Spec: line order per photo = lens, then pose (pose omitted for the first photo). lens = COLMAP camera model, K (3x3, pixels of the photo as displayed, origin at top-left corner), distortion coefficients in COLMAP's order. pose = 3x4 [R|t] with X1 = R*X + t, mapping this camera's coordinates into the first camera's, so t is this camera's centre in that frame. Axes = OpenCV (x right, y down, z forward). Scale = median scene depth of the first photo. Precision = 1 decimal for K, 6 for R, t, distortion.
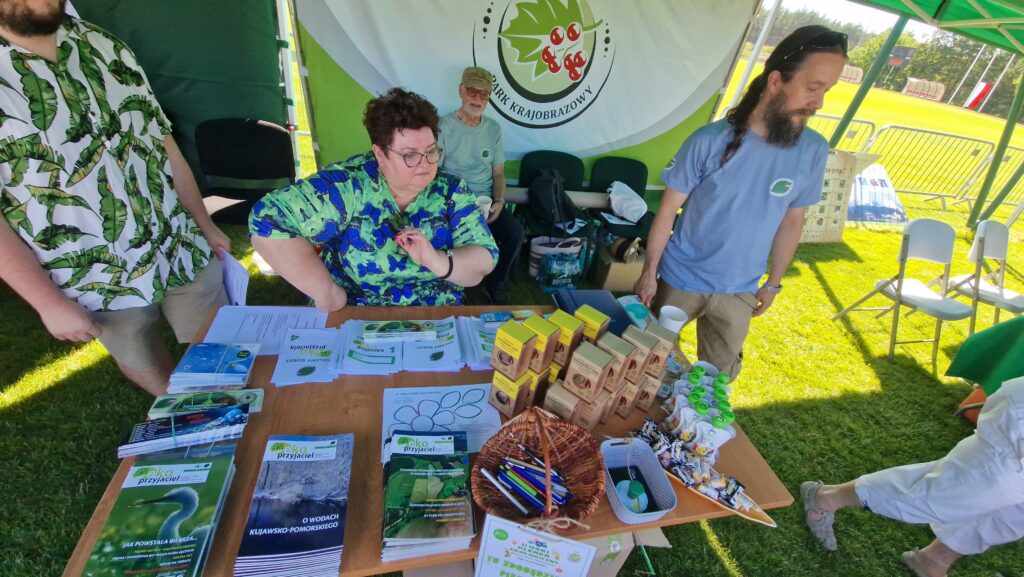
lens RADIAL K [[413.6, 0, 510.5], [0, 413.6, 288.8], [0, 0, 1]] dist [0.006286, -0.000138]
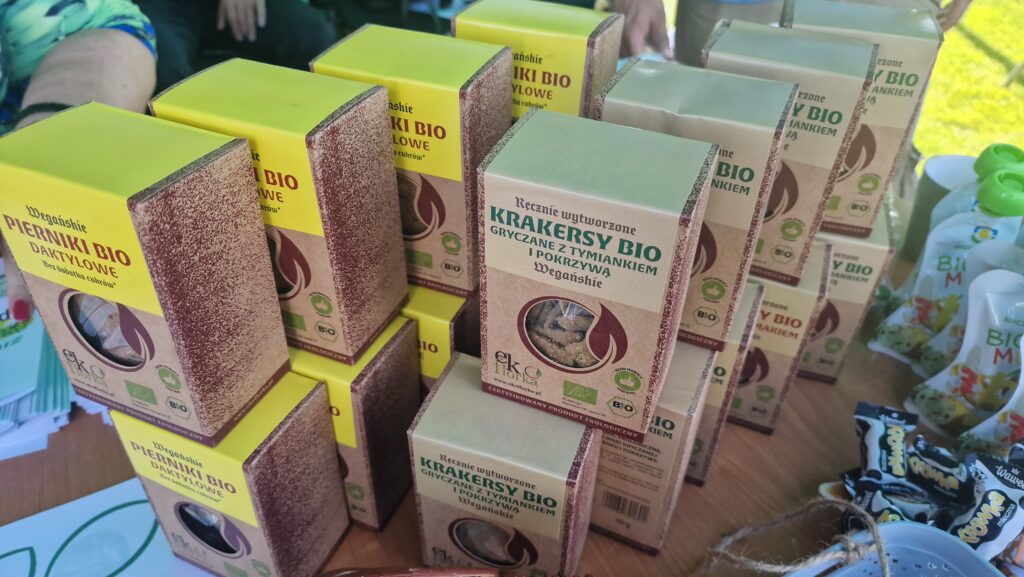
lens RADIAL K [[690.4, 0, 512.8], [0, 690.4, 296.7], [0, 0, 1]] dist [0.065533, -0.043514]
pose [[0.955158, -0.271773, 0.117529, 0.114058], [0.255536, 0.957116, 0.136490, 0.156434], [-0.149584, -0.100337, 0.983645, 0.691406]]
